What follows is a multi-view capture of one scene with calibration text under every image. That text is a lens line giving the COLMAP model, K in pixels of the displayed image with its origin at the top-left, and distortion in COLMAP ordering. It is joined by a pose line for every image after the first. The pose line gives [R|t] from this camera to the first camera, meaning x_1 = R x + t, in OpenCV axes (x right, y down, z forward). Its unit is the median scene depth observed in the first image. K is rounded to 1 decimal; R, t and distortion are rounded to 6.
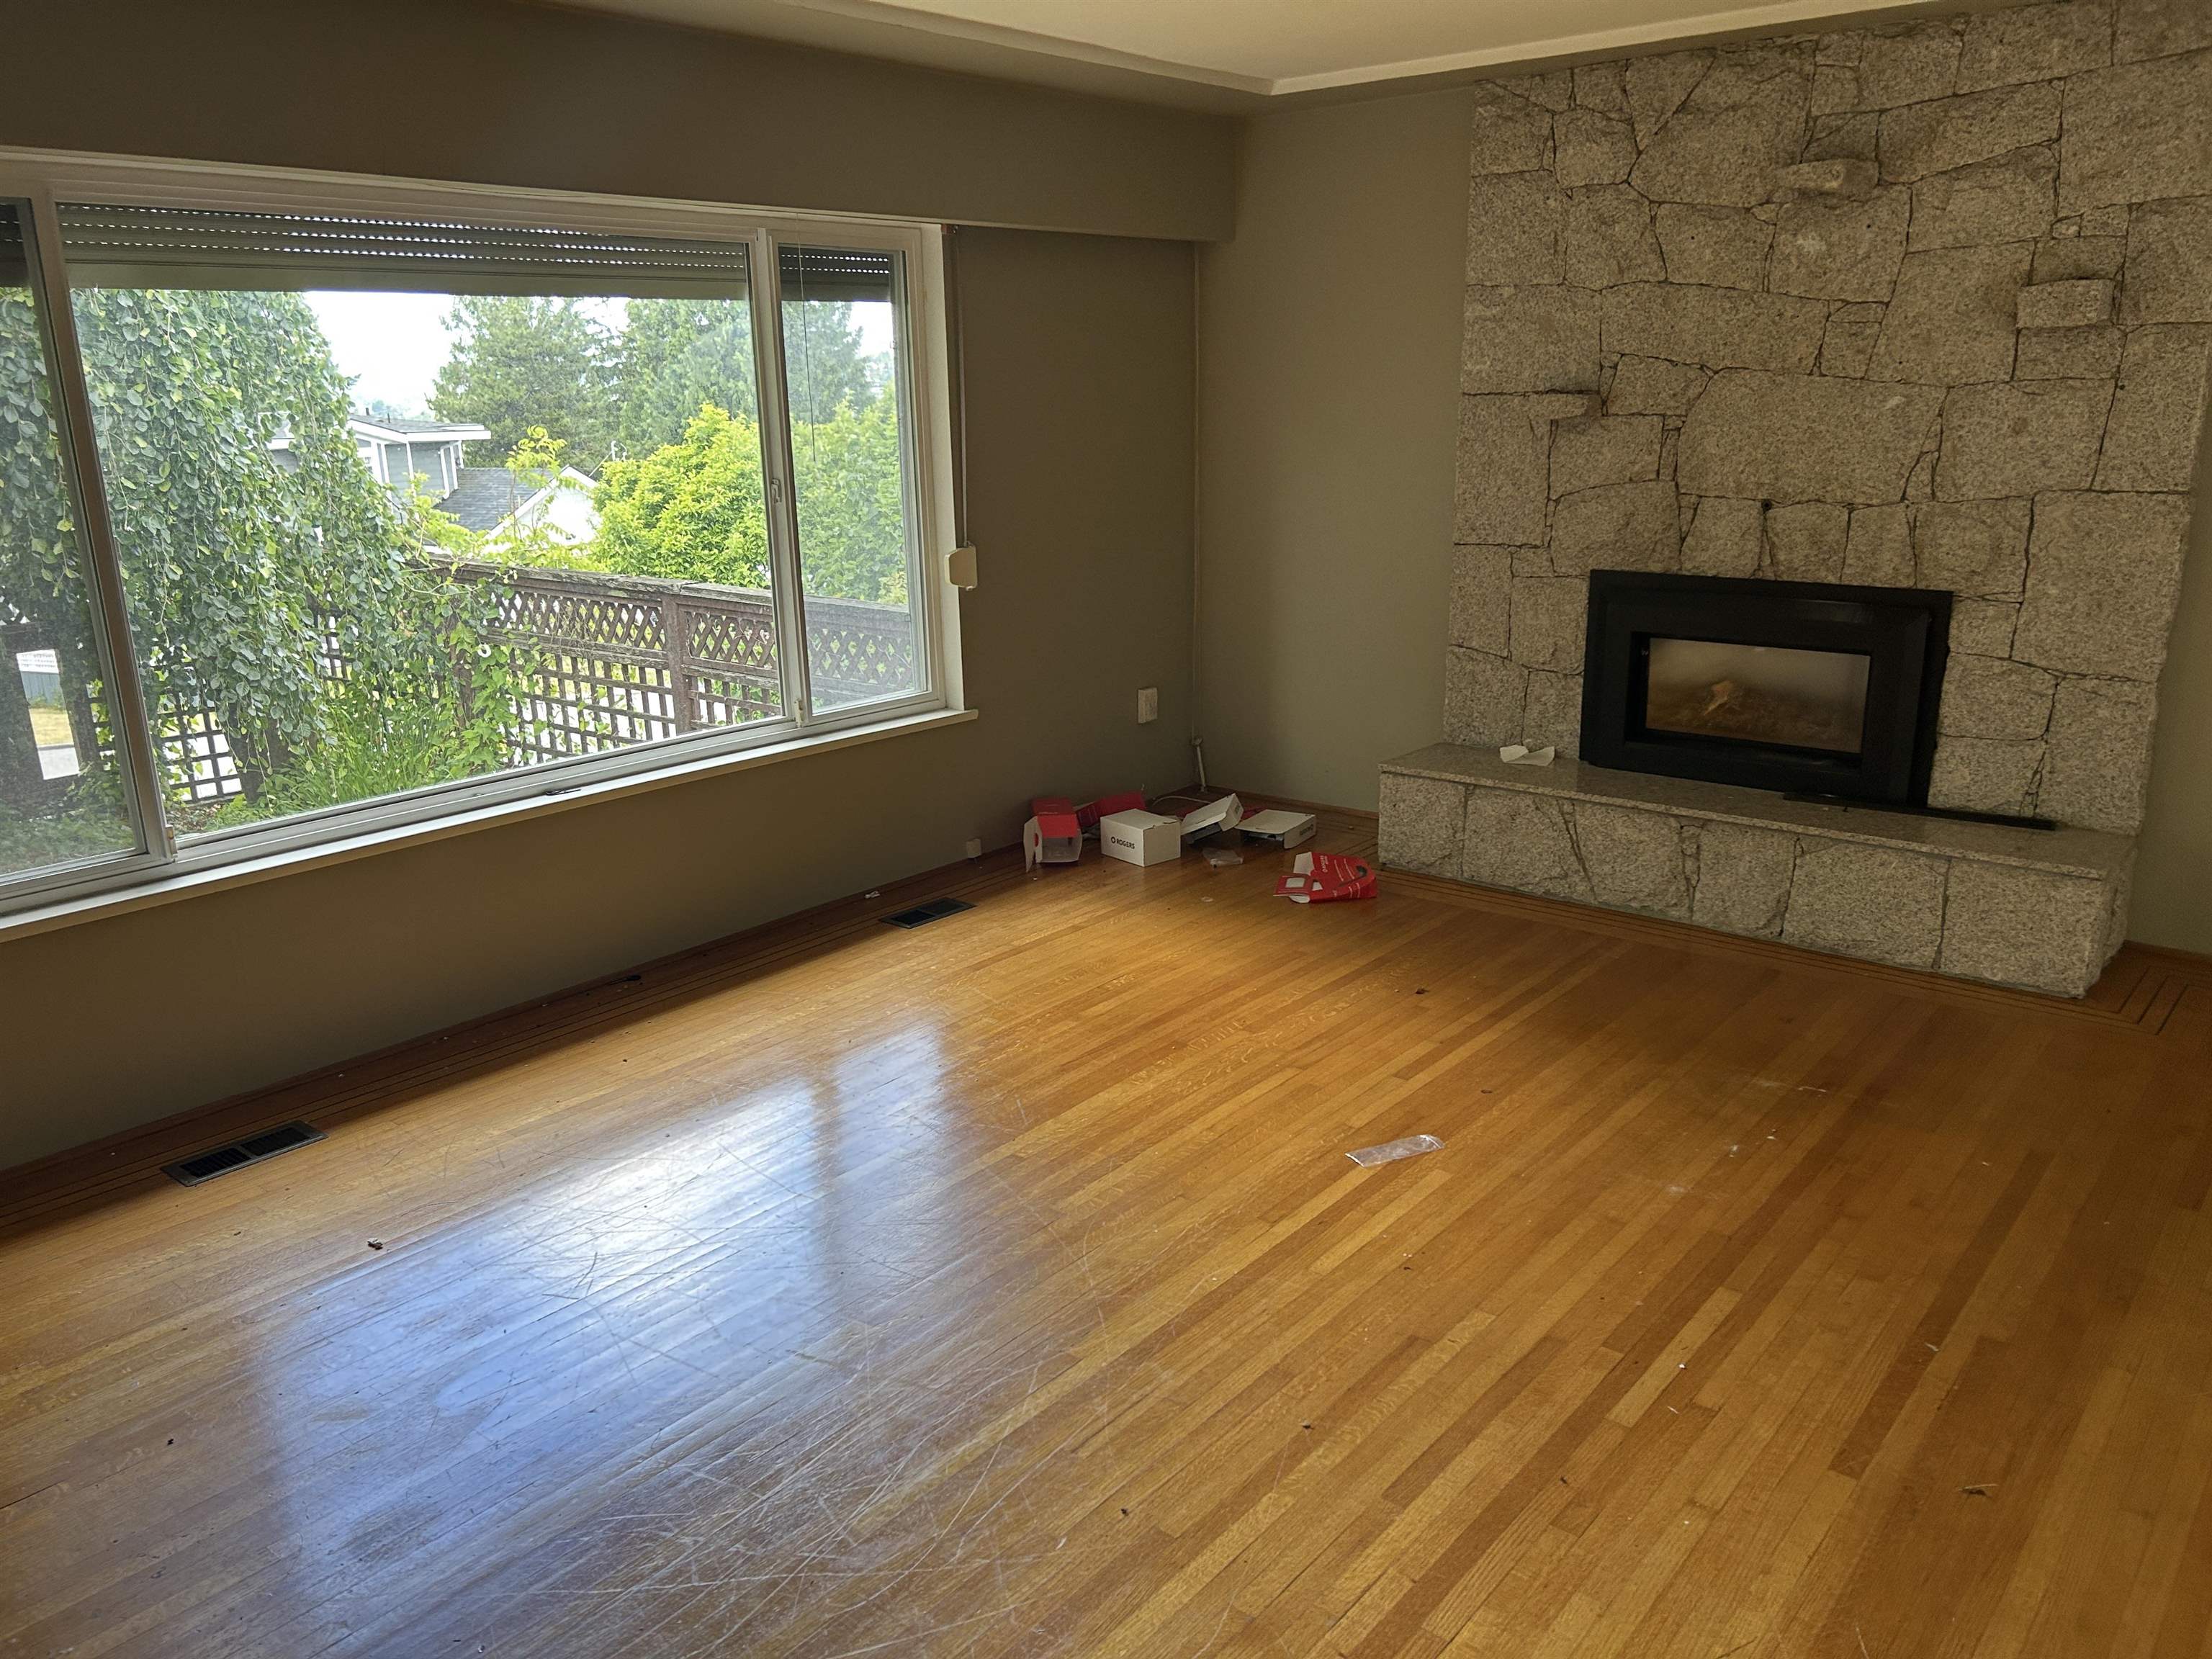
lens RADIAL K [[1675.8, 0, 1106.0], [0, 1675.8, 829.5], [0, 0, 1]] dist [0.006967, 0.001996]
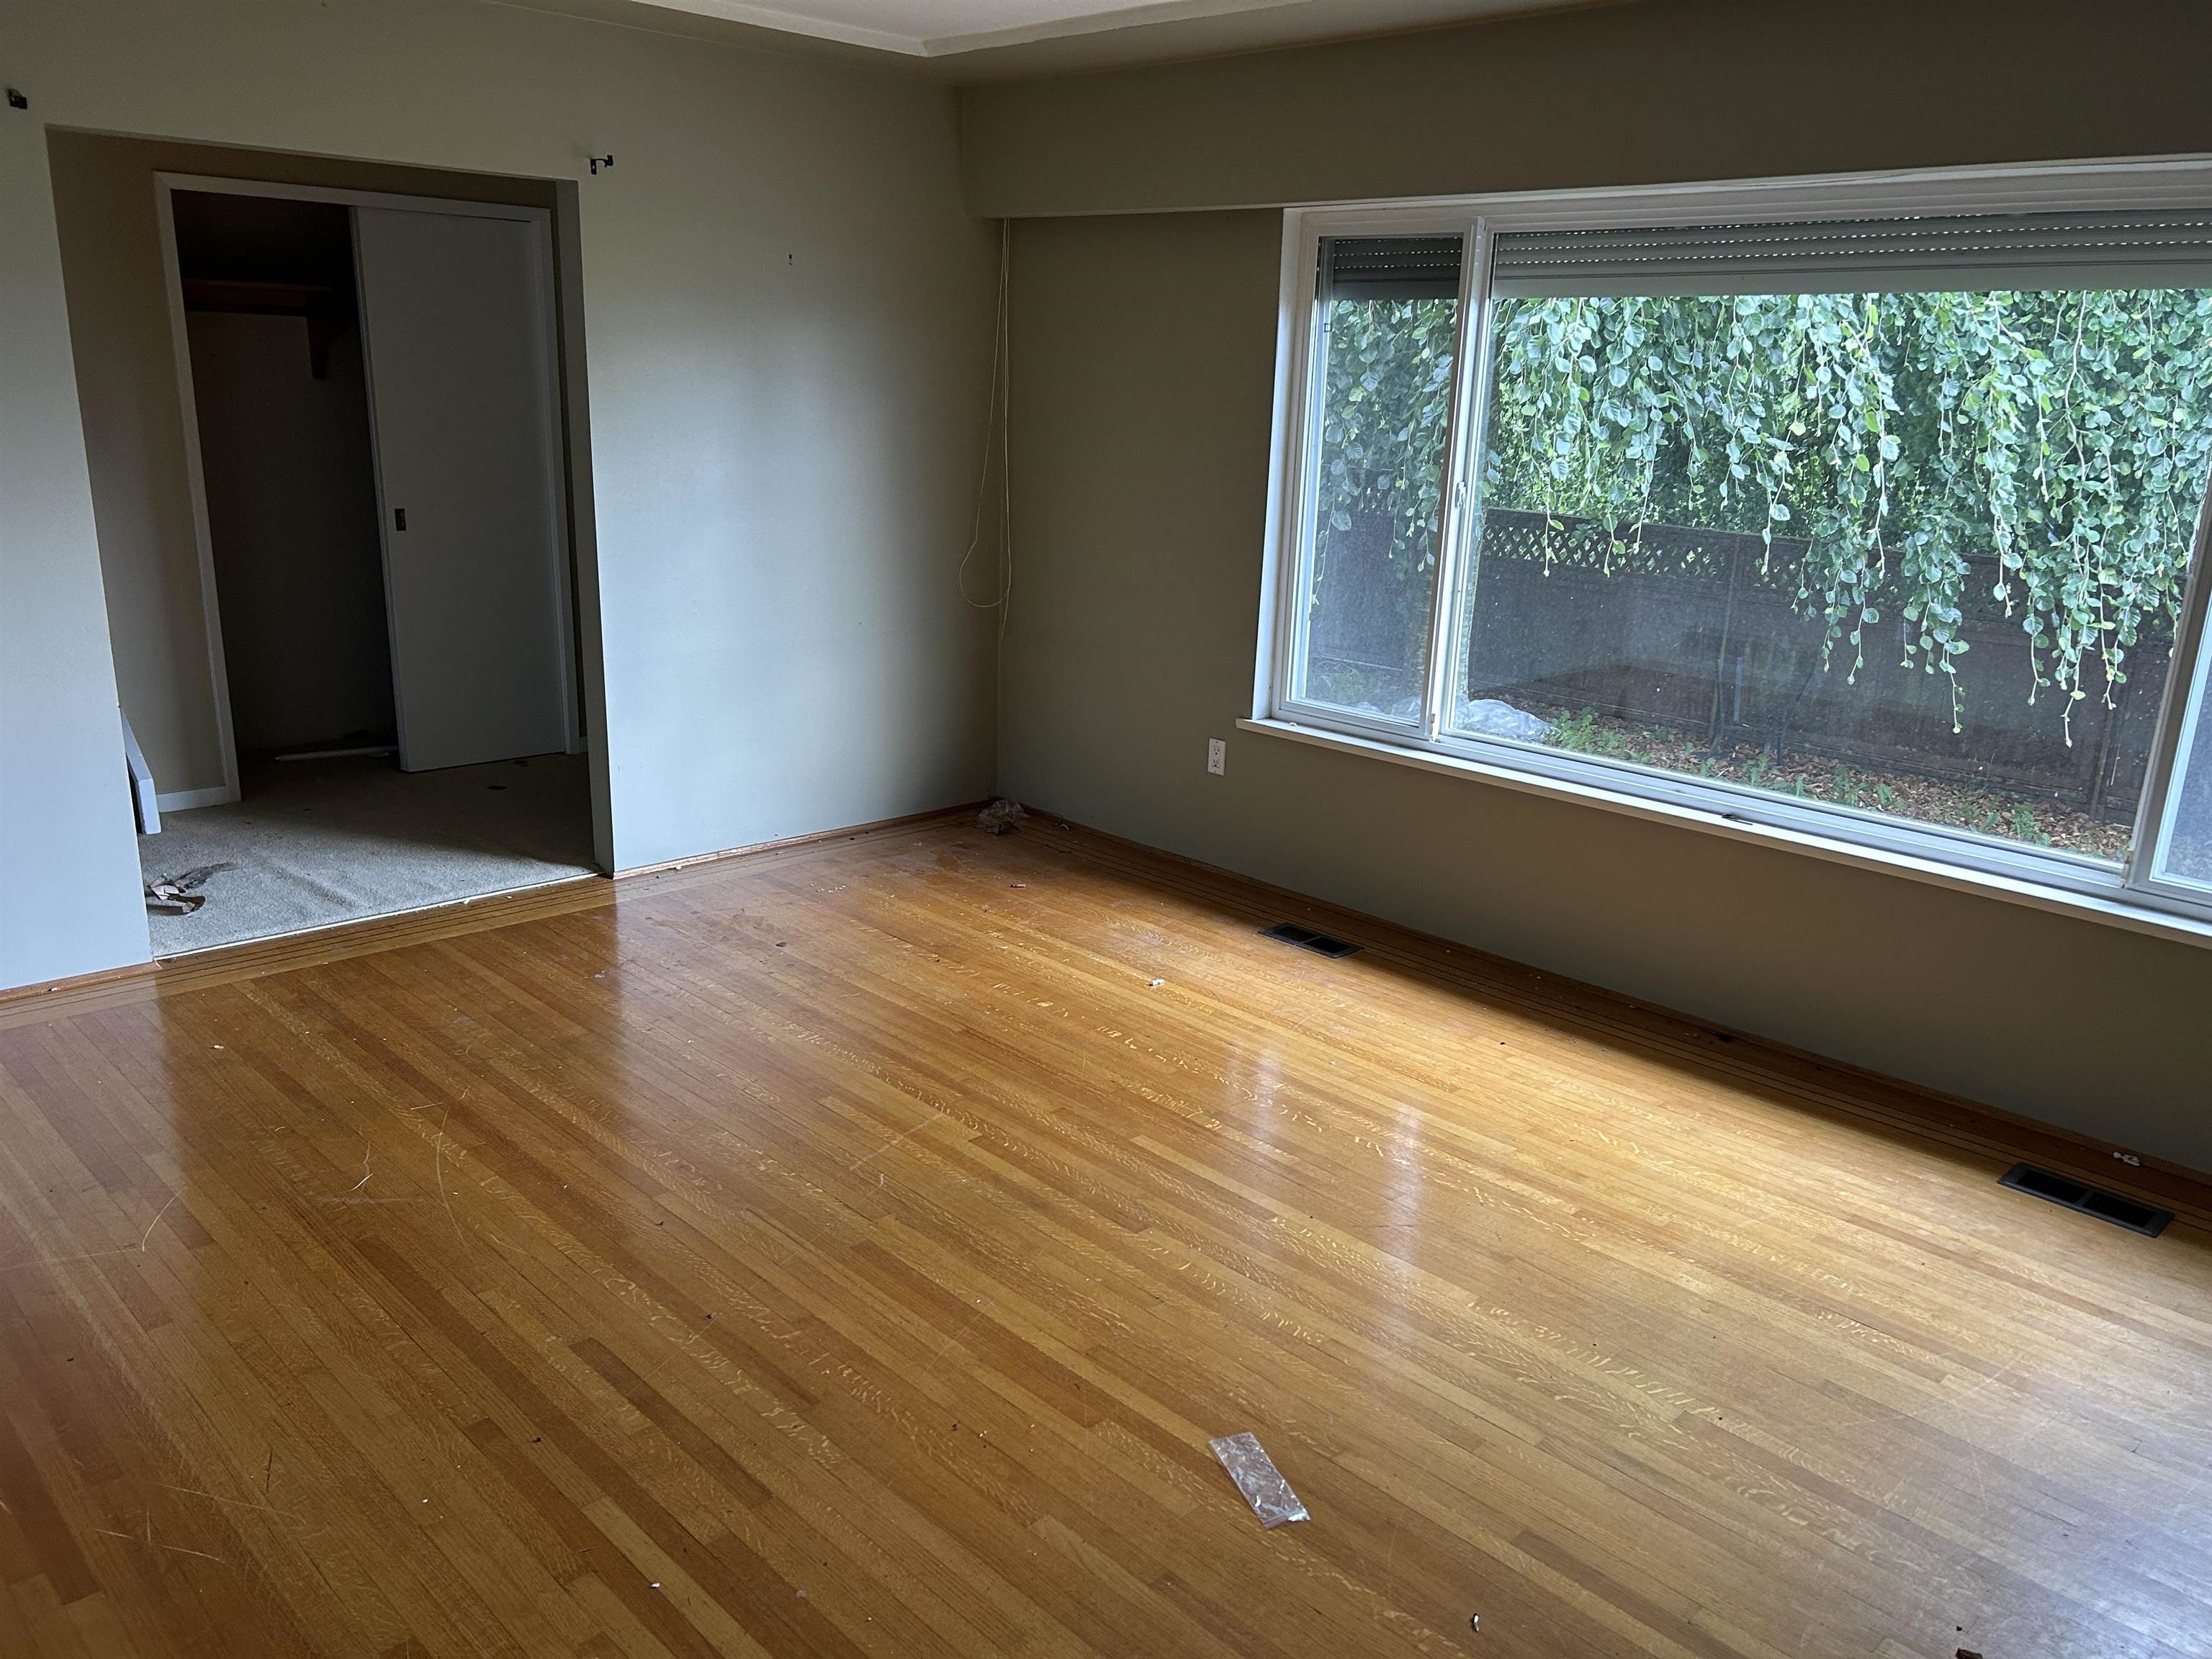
lens RADIAL K [[1653.4, 0, 1106.0], [0, 1653.4, 829.5], [0, 0, 1]] dist [0.056004, 0.000820]
pose [[-0.104477, 0.286377, -0.952404, 0.803557], [-0.287064, 0.908201, 0.304576, -0.266273], [0.952197, 0.305222, -0.012678, 0.891581]]
